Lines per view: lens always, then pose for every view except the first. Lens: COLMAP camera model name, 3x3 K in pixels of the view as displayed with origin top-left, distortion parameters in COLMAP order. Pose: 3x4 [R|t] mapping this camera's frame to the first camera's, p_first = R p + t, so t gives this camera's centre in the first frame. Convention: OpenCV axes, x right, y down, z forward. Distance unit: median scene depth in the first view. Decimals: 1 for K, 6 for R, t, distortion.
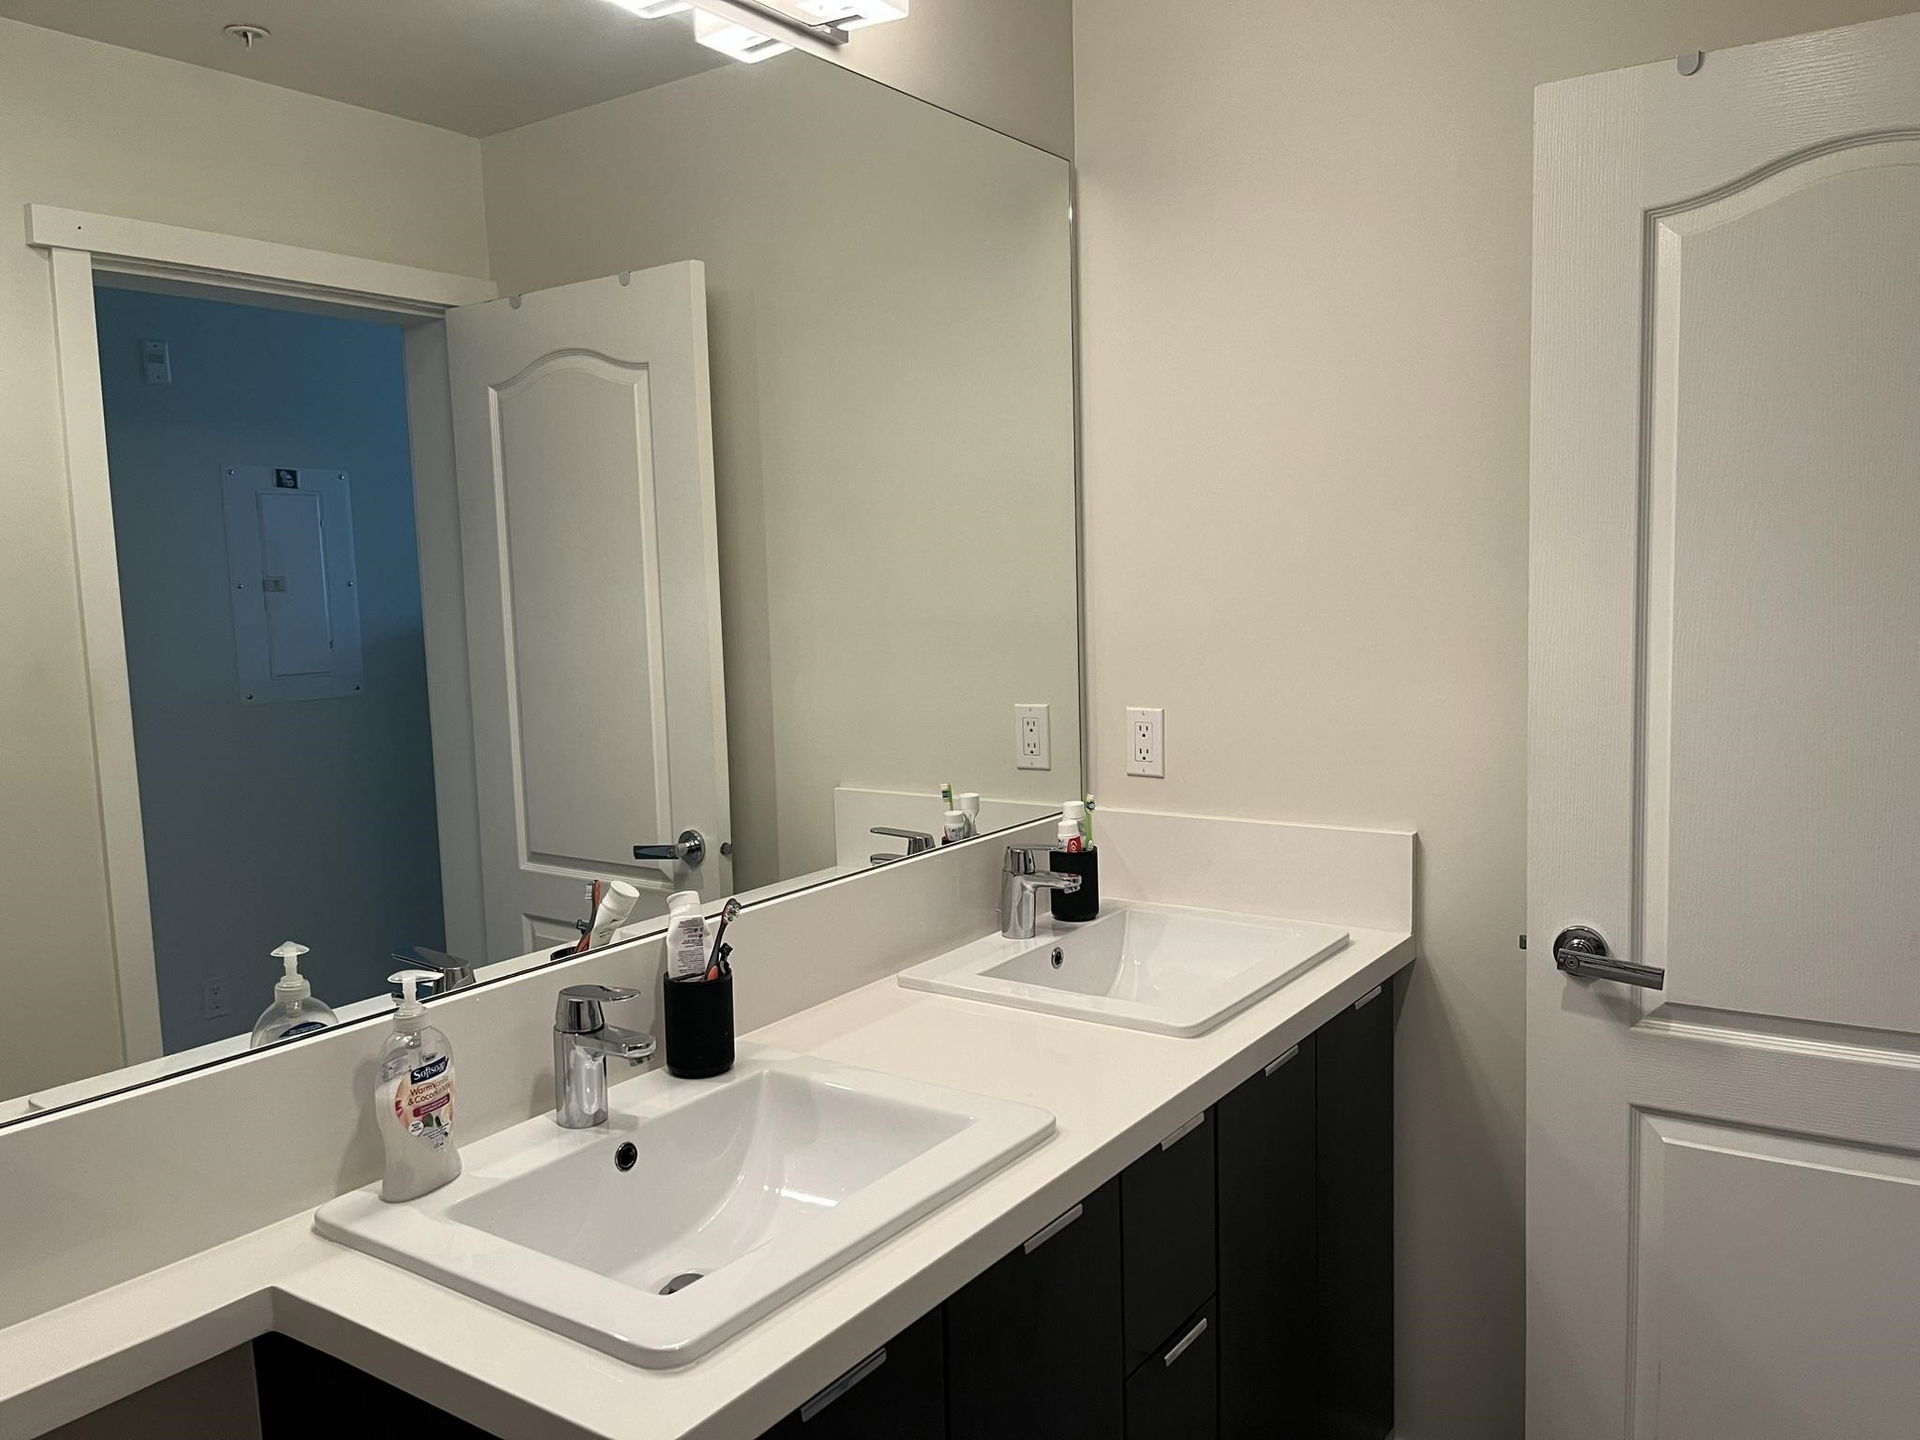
lens RADIAL K [[1457.8, 0, 963.3], [0, 1457.8, 723.2], [0, 0, 1]] dist [0.059701, -0.077241]
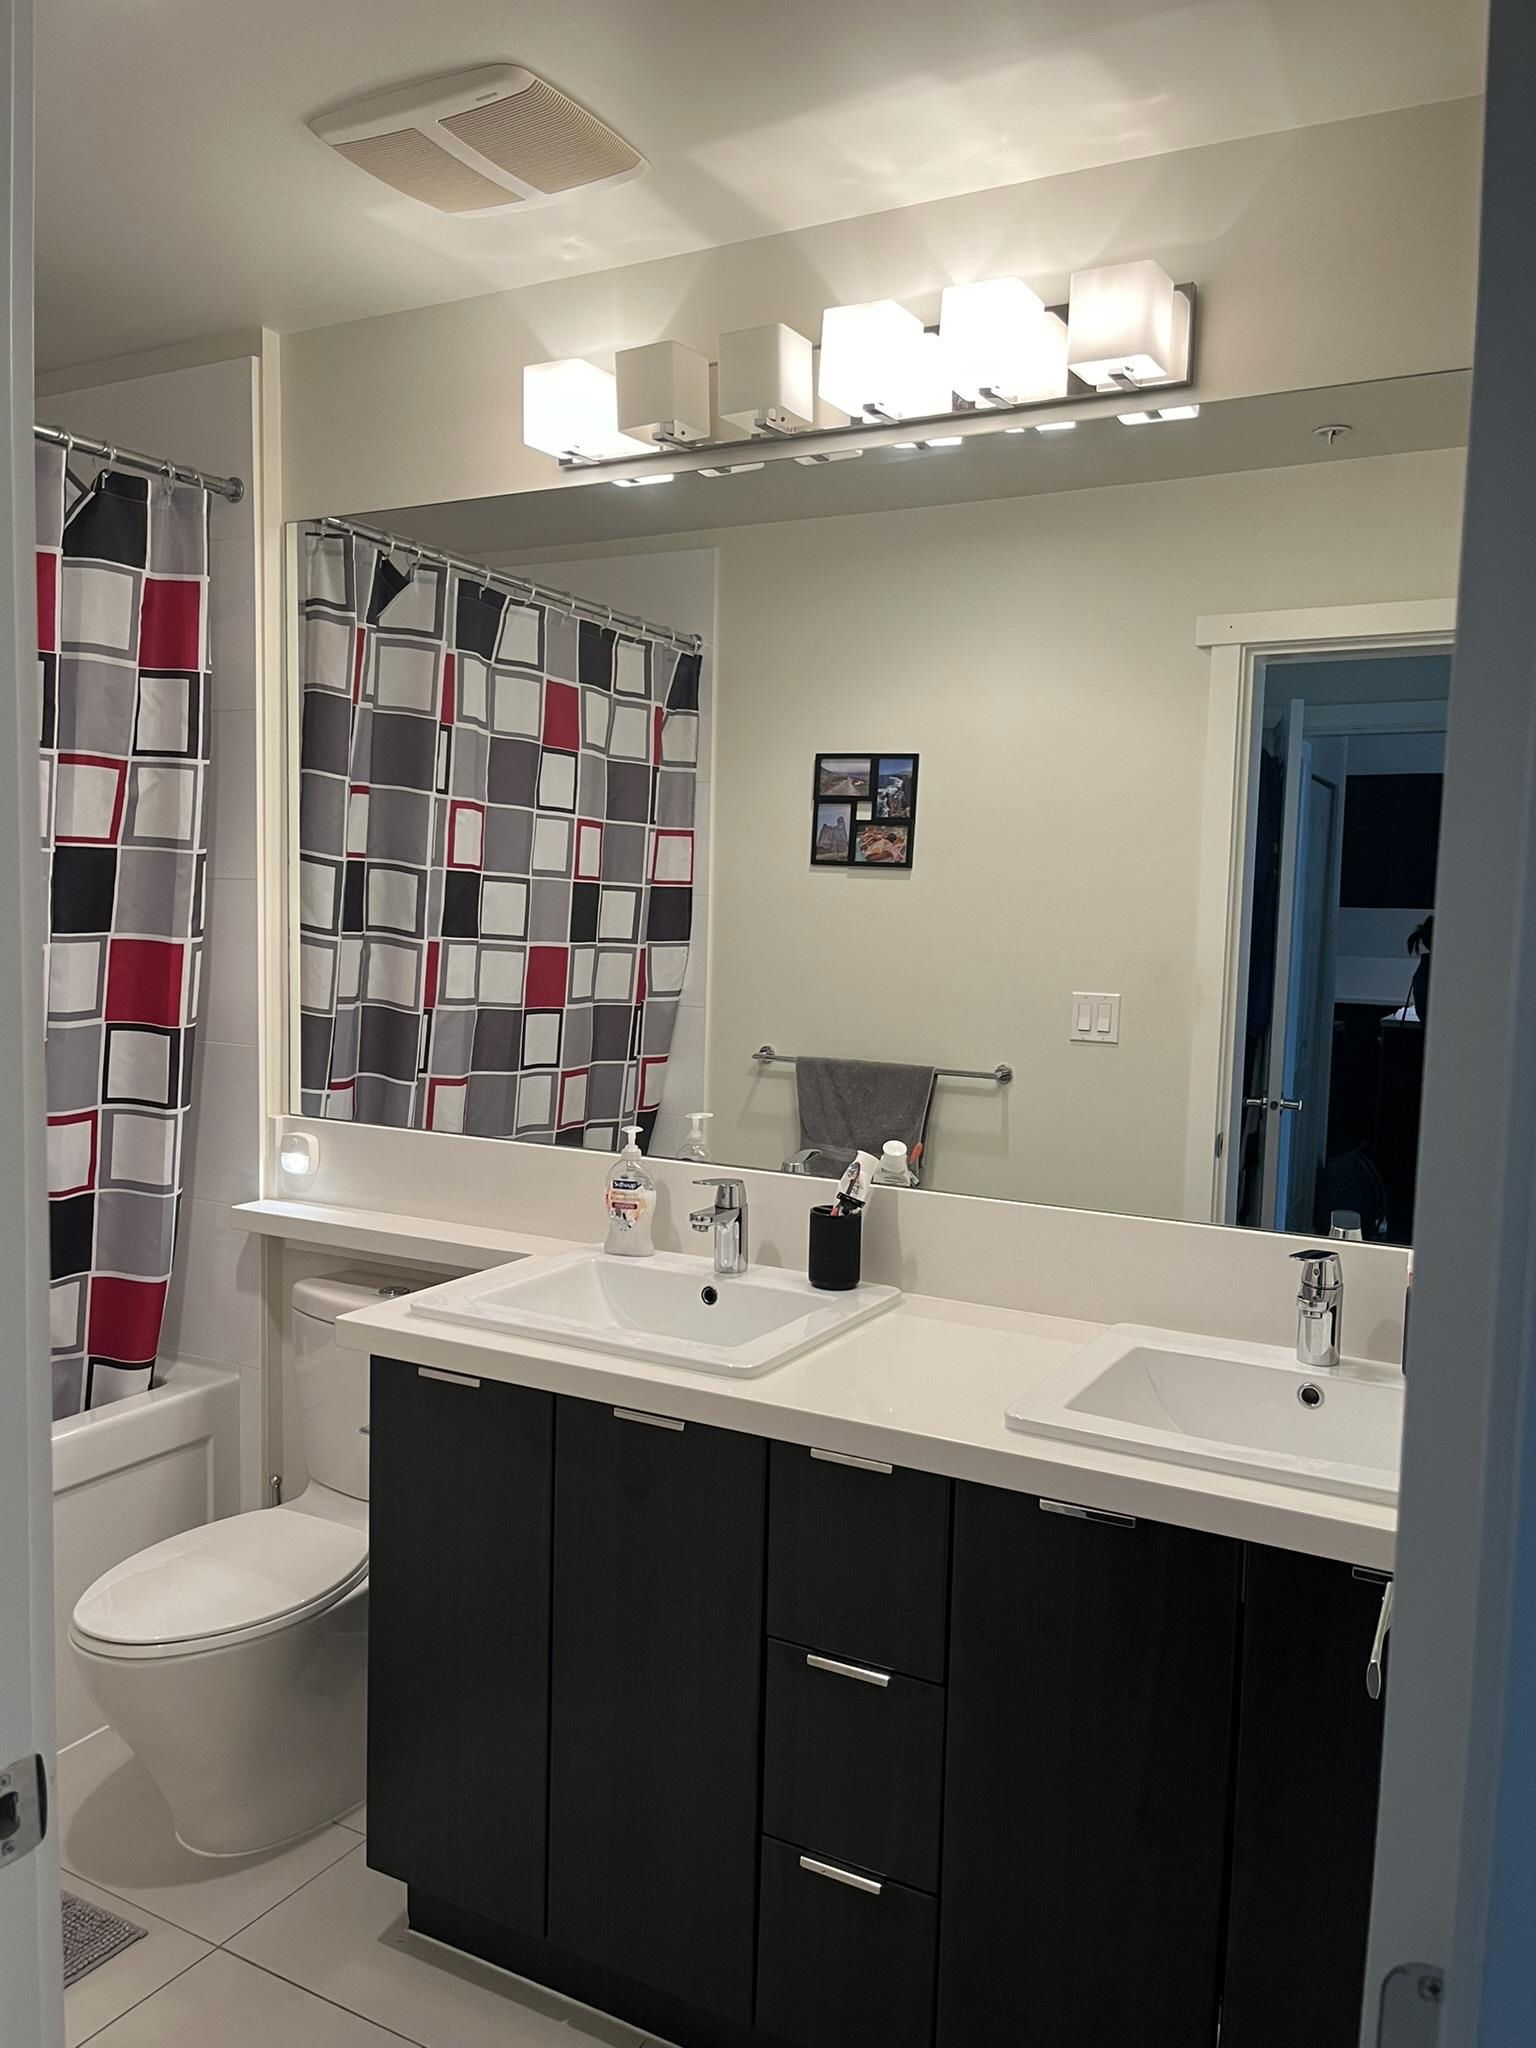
lens RADIAL K [[1555.0, 0, 769.2], [0, 1555.0, 1031.2], [0, 0, 1]] dist [0.059701, -0.077241]
pose [[0.118632, 0.118021, -0.985899, 1.146839], [-0.135328, 0.985568, 0.101698, -0.117665], [0.983673, 0.121355, 0.132891, 0.733524]]
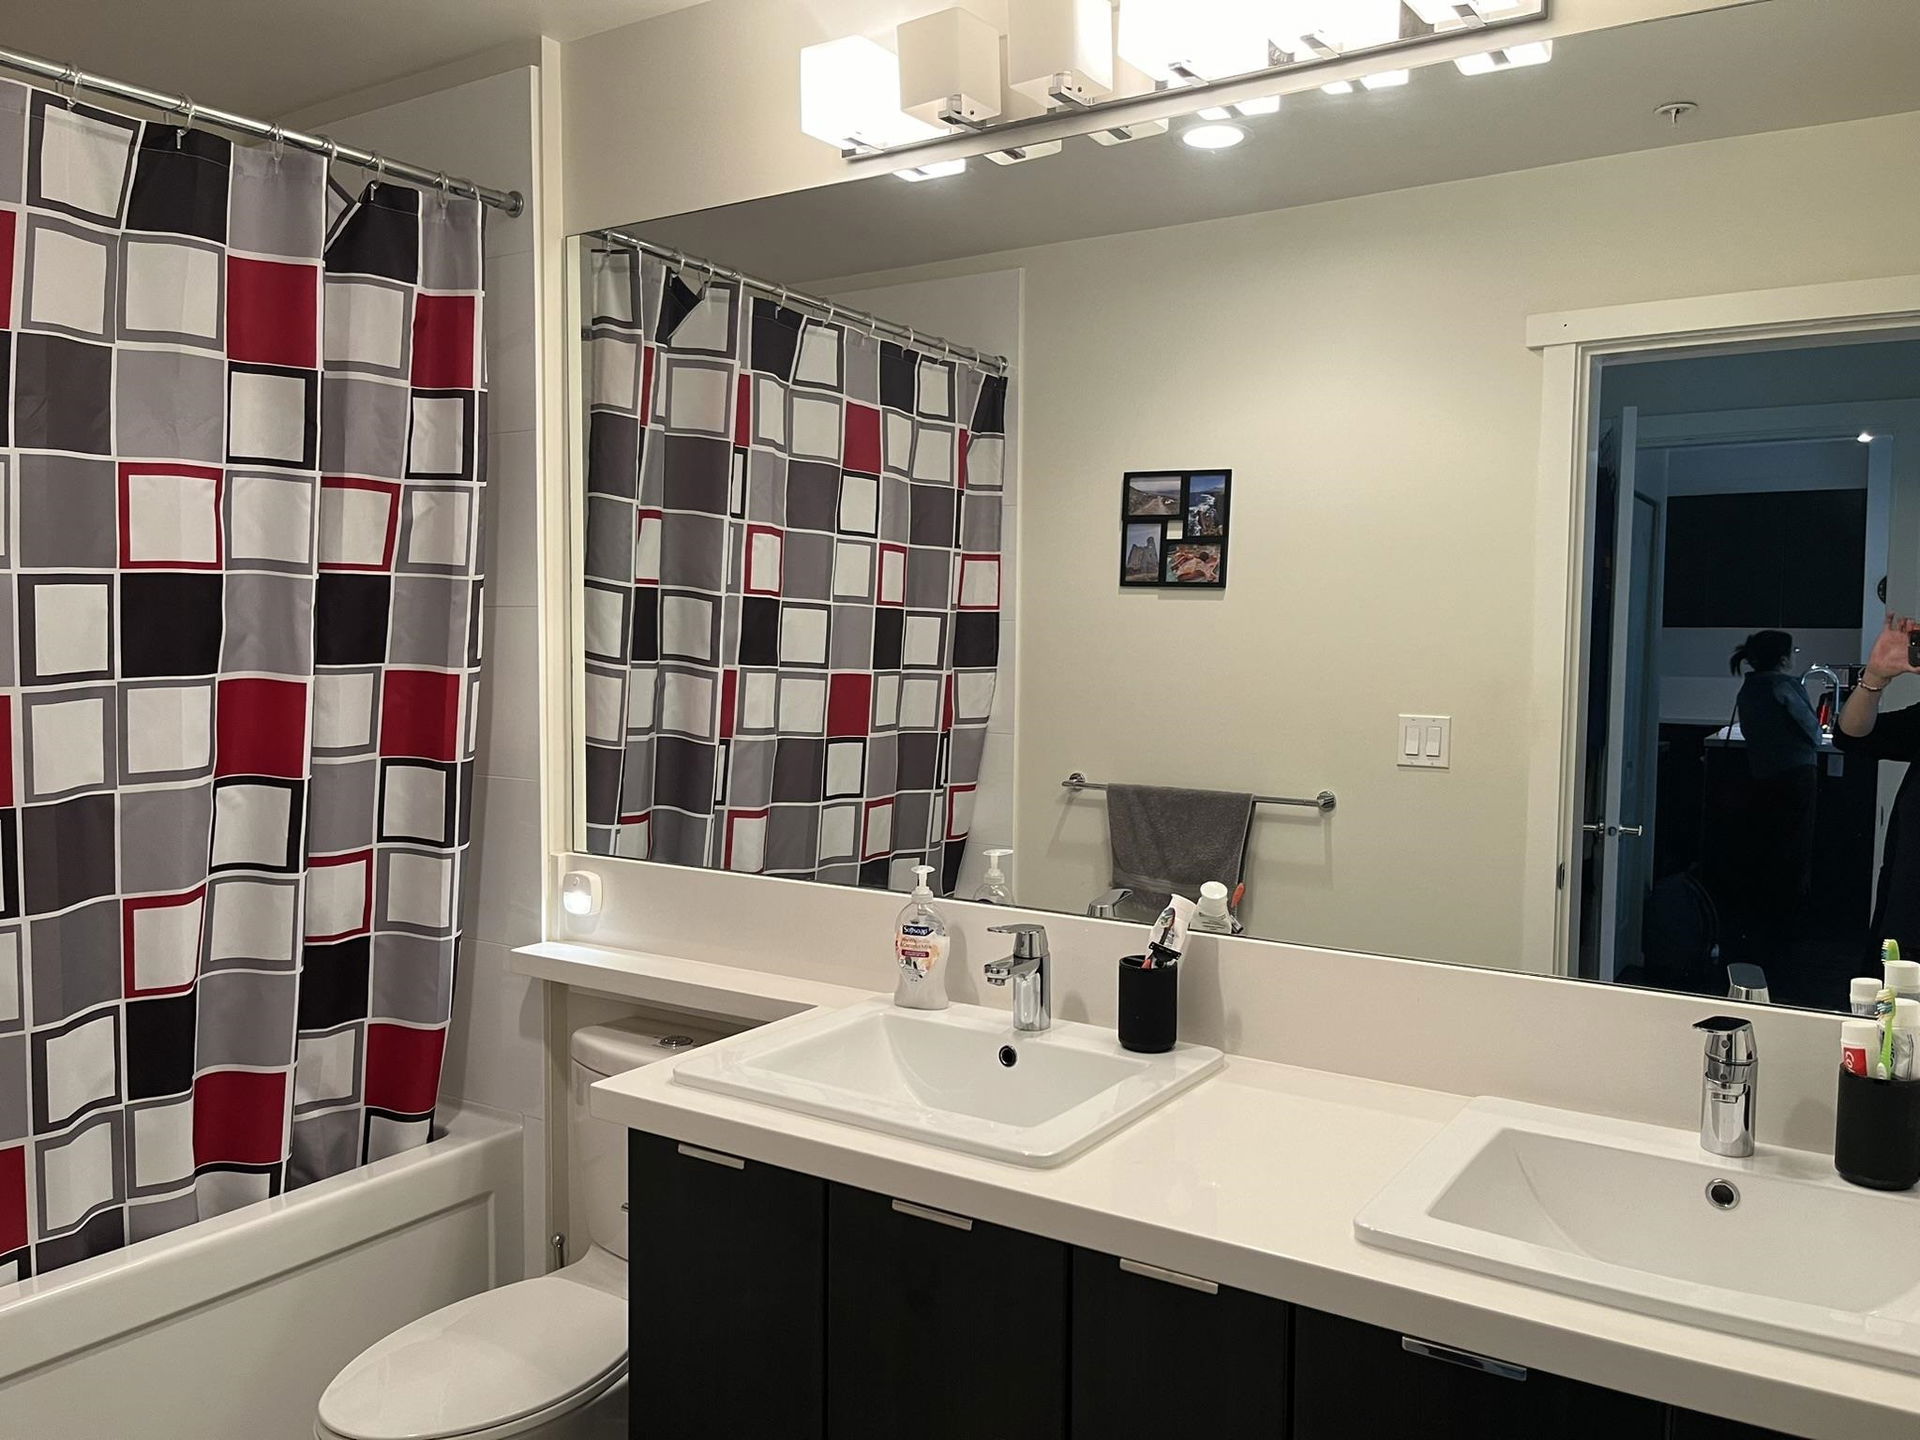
lens RADIAL K [[1457.8, 0, 989.0], [0, 1457.8, 713.2], [0, 0, 1]] dist [0.059701, -0.077241]
pose [[0.052327, 0.088471, -0.994703, 0.937967], [-0.118768, 0.989550, 0.081764, -0.102474], [0.991542, 0.113861, 0.062288, 0.775160]]
